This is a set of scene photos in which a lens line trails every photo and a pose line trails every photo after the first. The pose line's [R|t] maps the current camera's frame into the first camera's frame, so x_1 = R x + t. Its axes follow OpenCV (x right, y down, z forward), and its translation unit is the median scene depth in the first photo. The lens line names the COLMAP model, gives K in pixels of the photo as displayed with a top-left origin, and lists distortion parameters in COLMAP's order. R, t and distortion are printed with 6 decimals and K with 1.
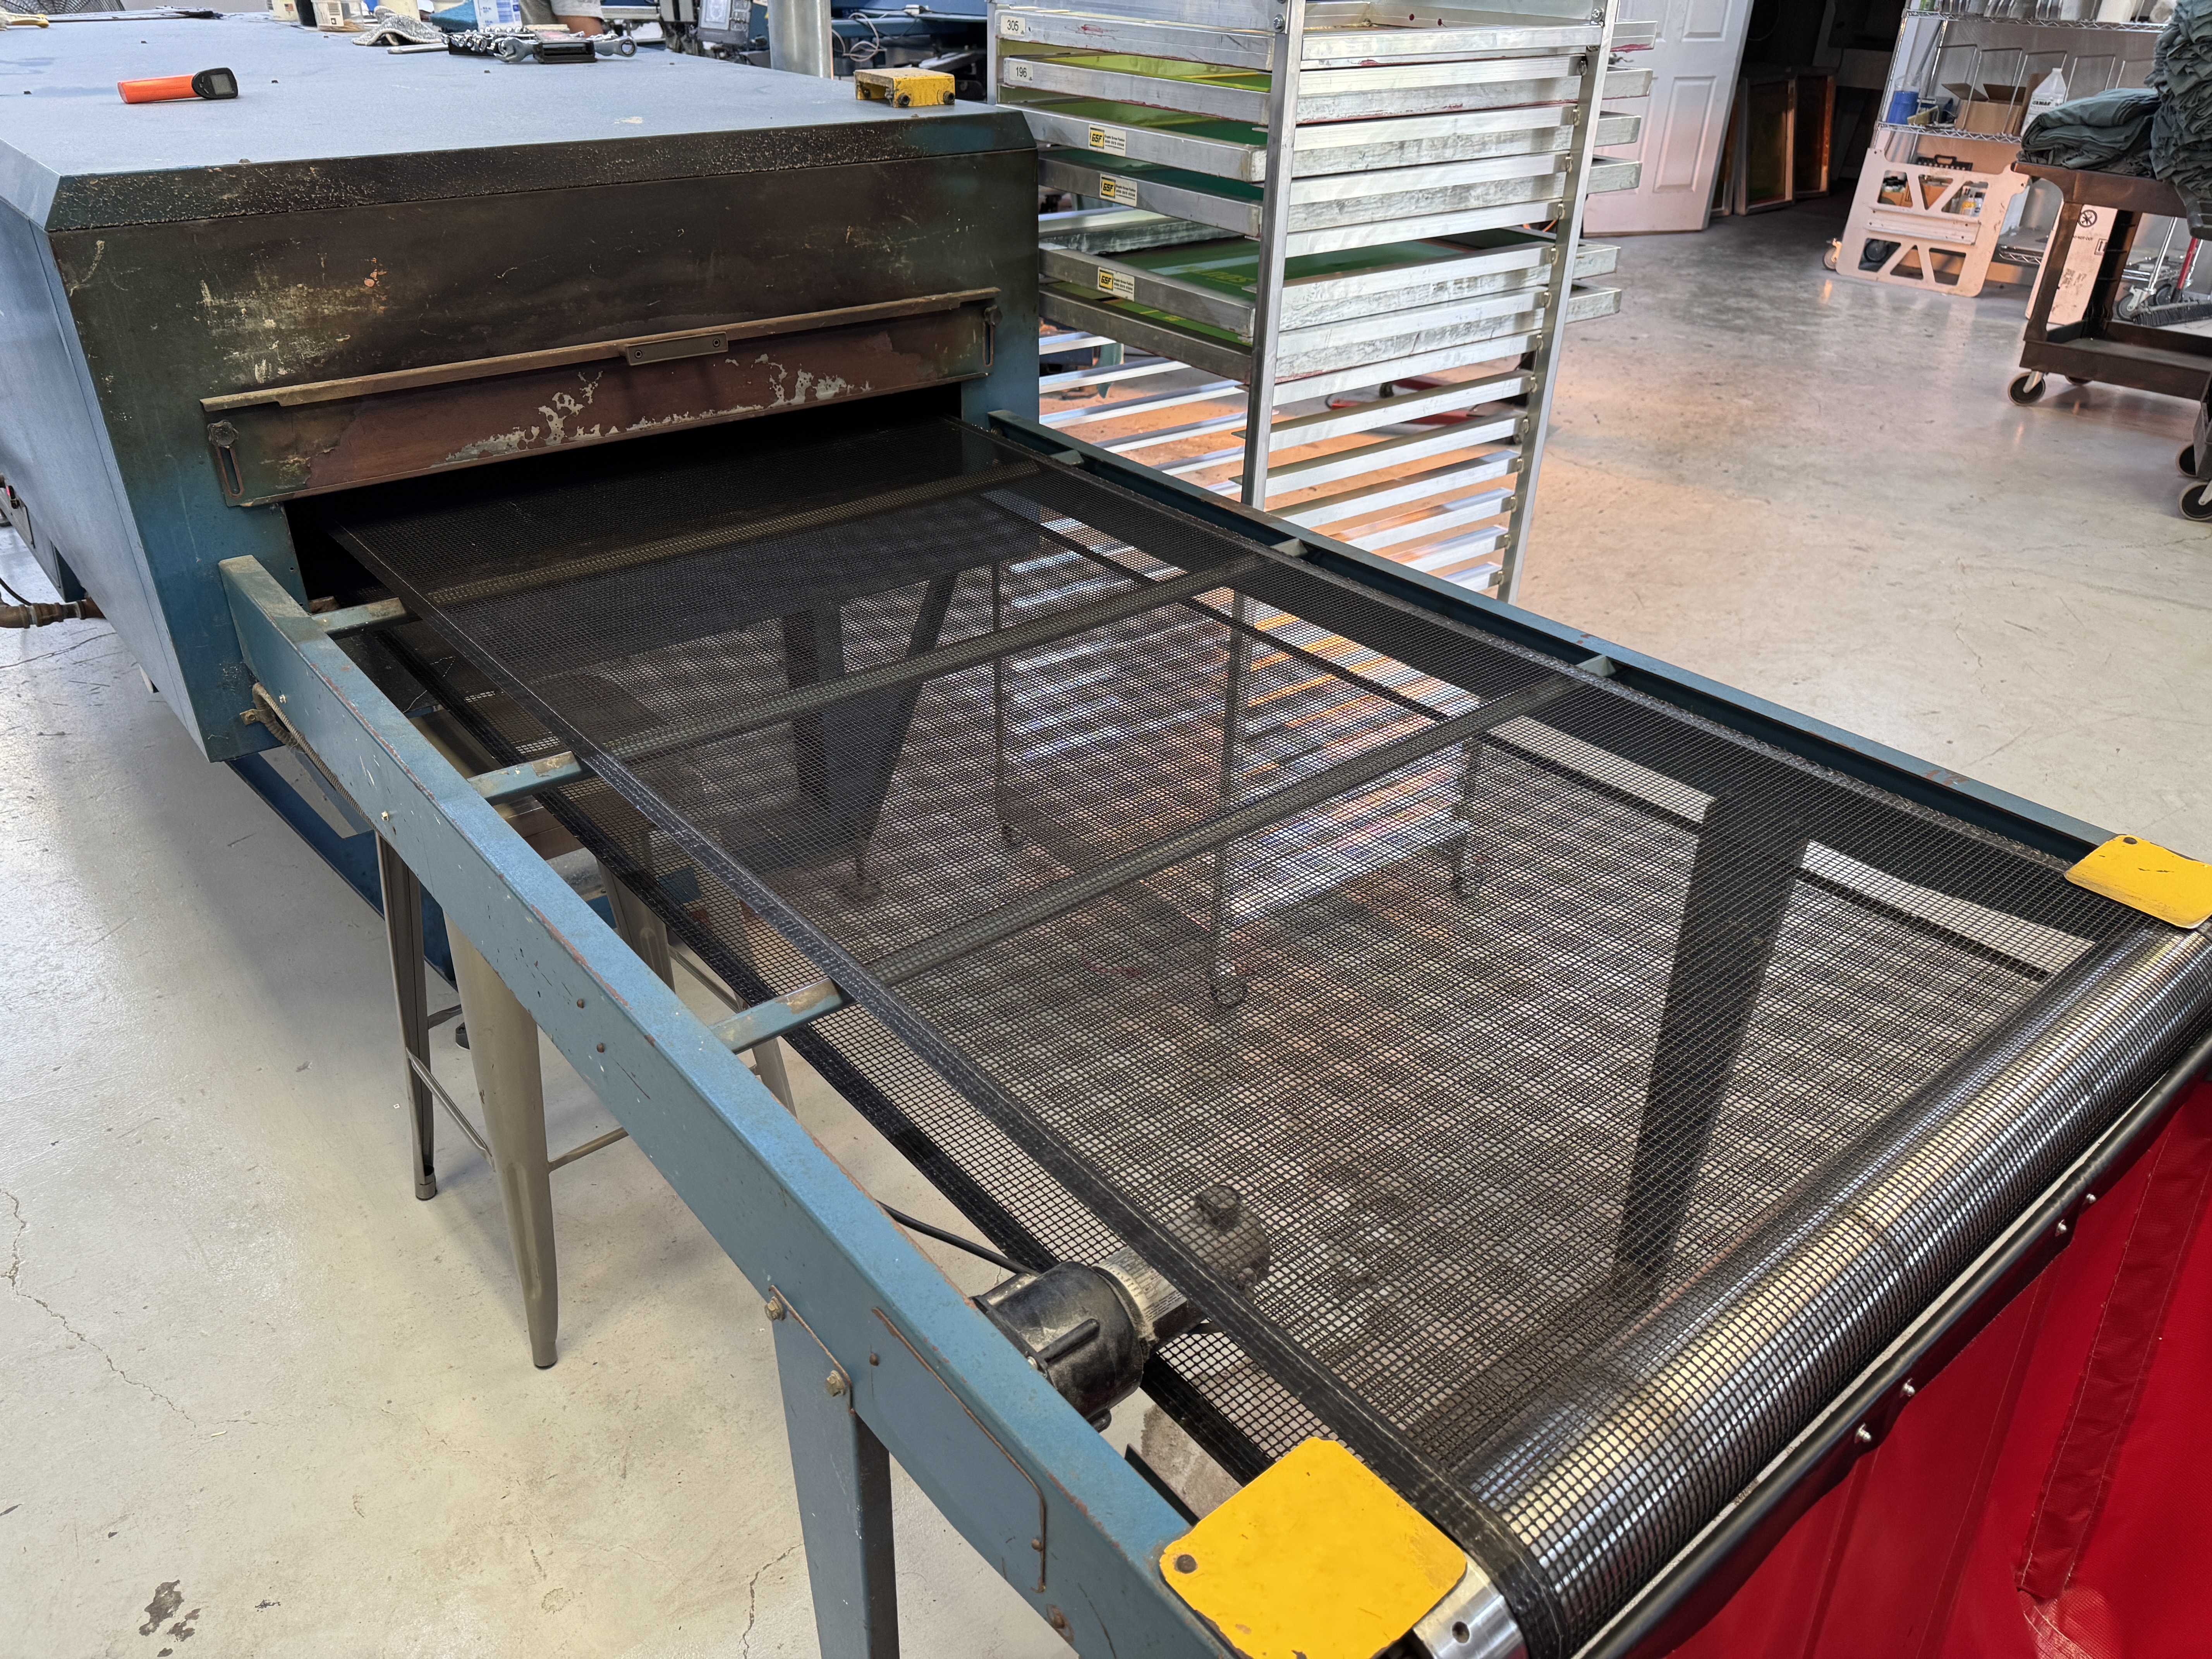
lens RADIAL K [[1583.1, 0, 1167.1], [0, 1583.1, 838.0], [0, 0, 1]] dist [0.000195, 0.005013]
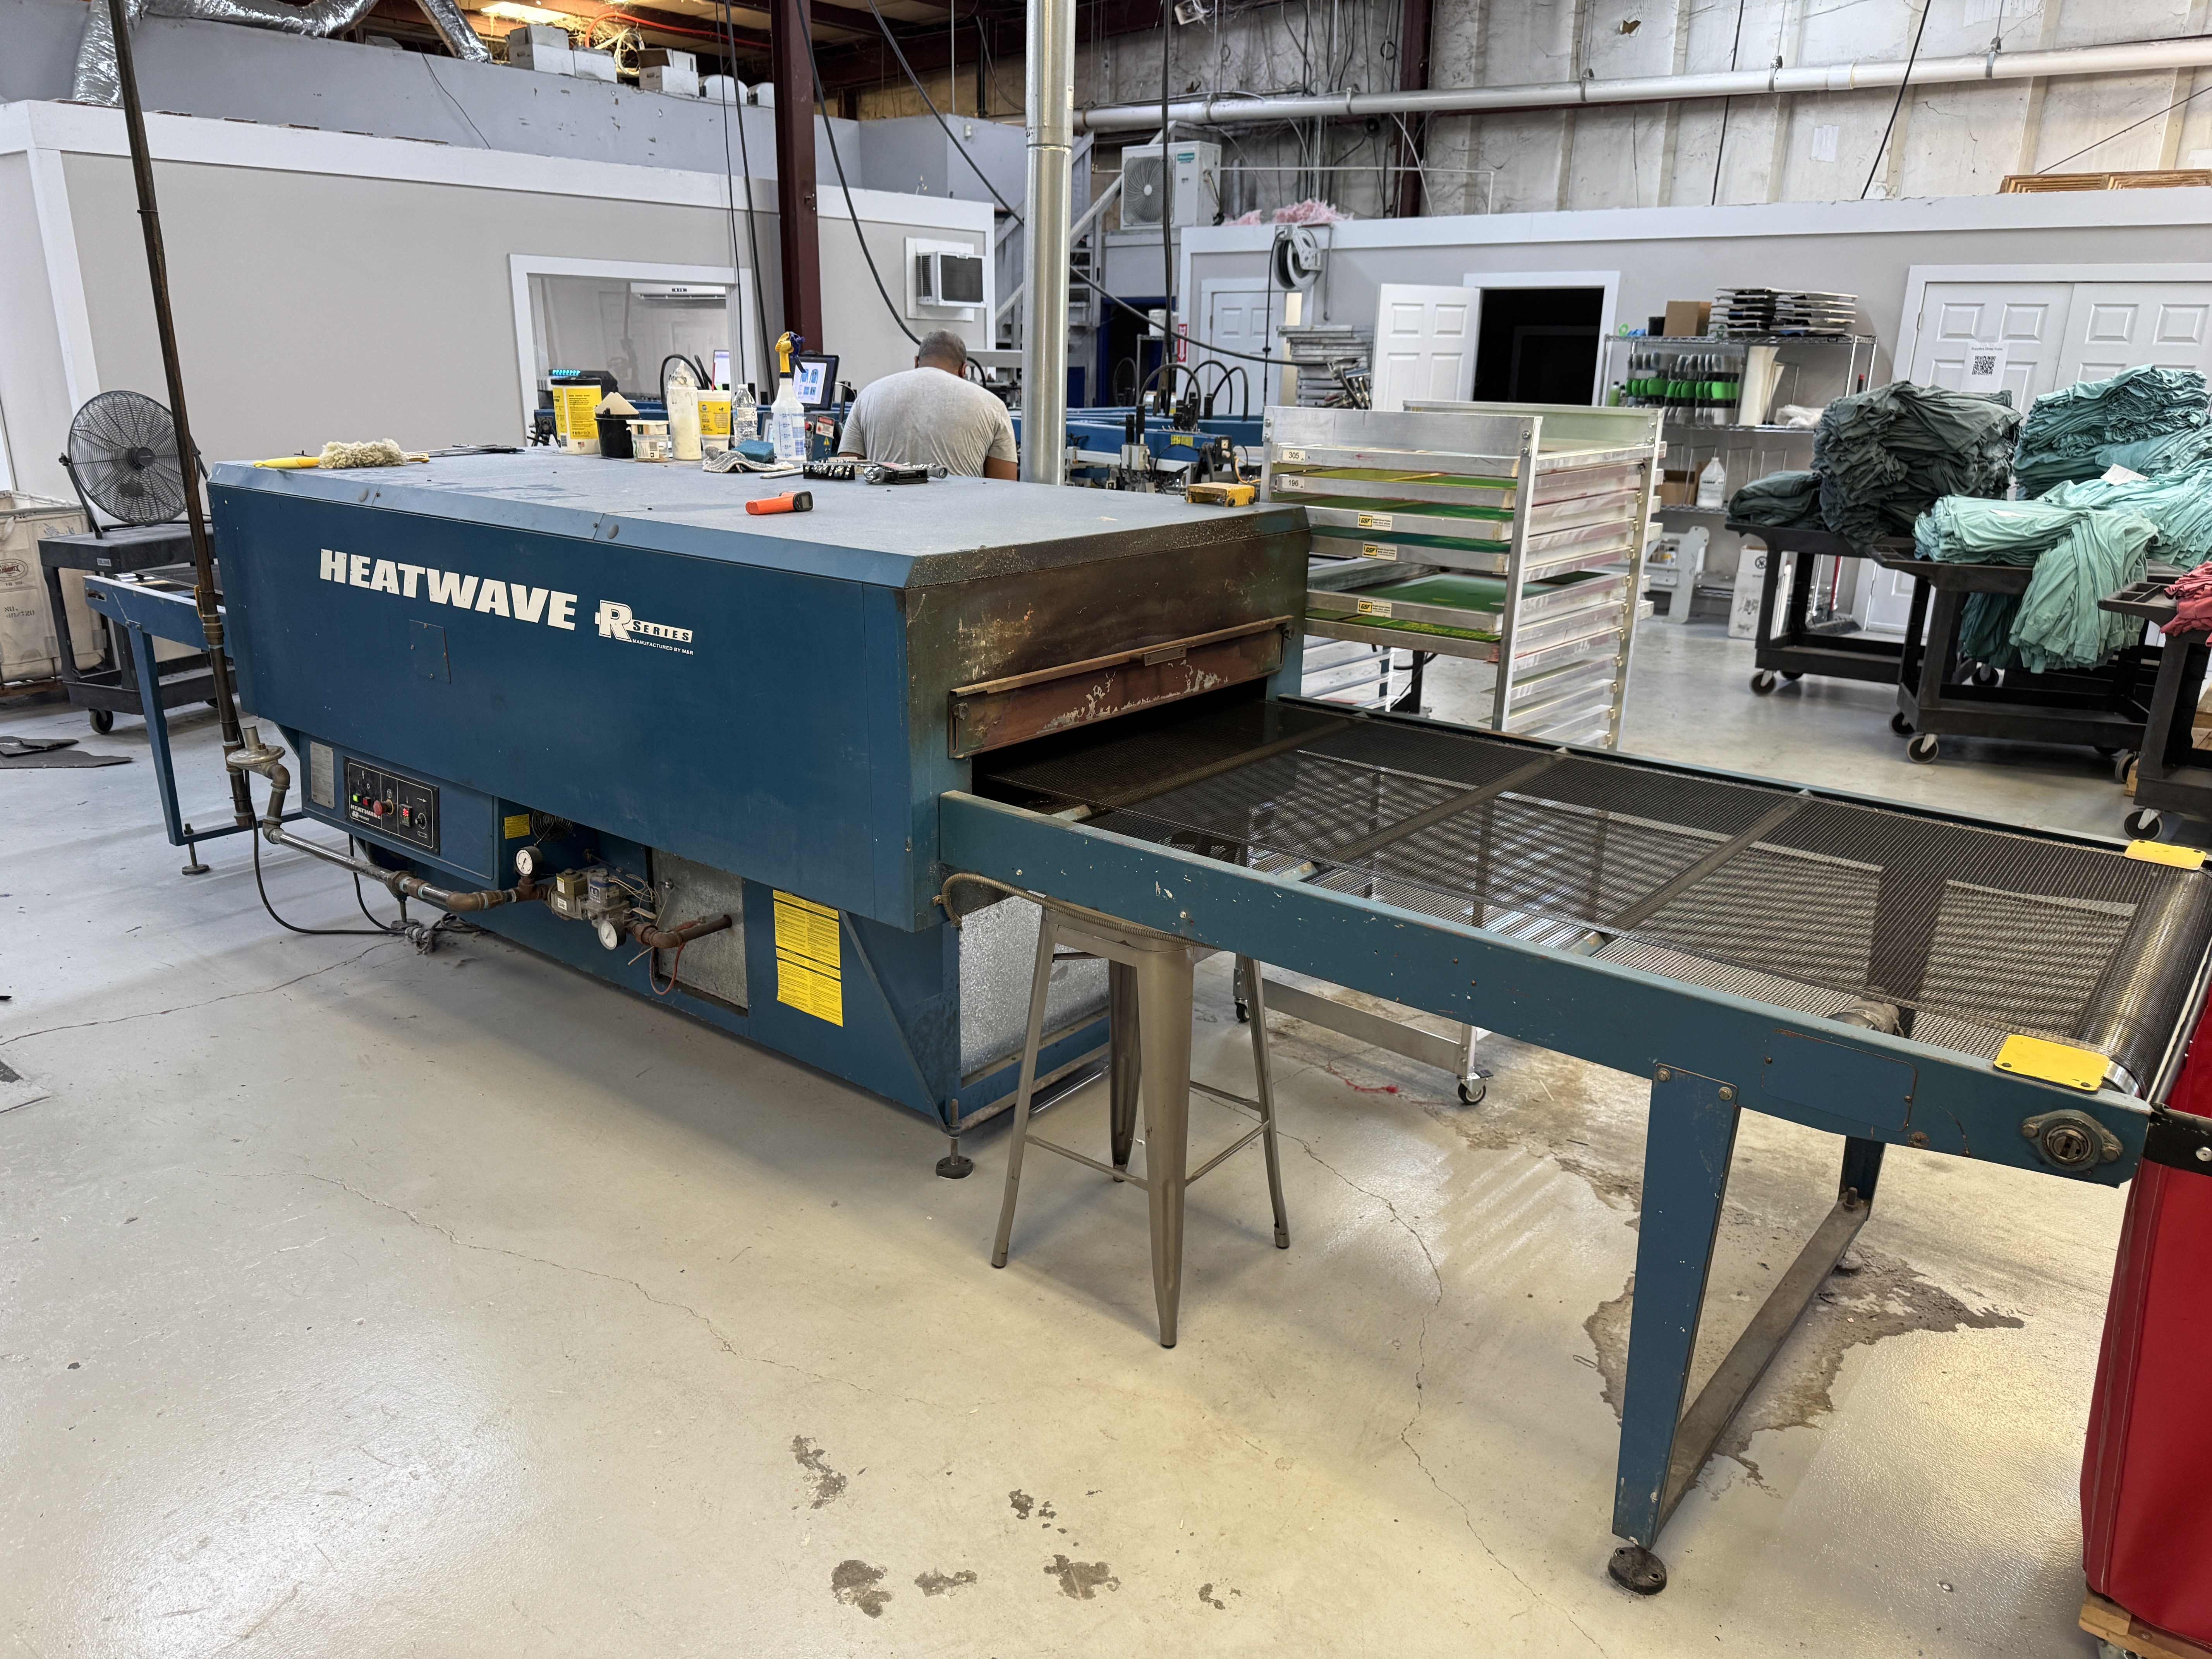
lens RADIAL K [[1575.6, 0, 1106.0], [0, 1575.6, 829.5], [0, 0, 1]] dist [0.166242, -0.315844]
pose [[0.981323, -0.061098, 0.182409, -0.613138], [0.100914, 0.970777, -0.217736, 0.174509], [-0.163775, 0.232077, 0.958811, -0.403659]]
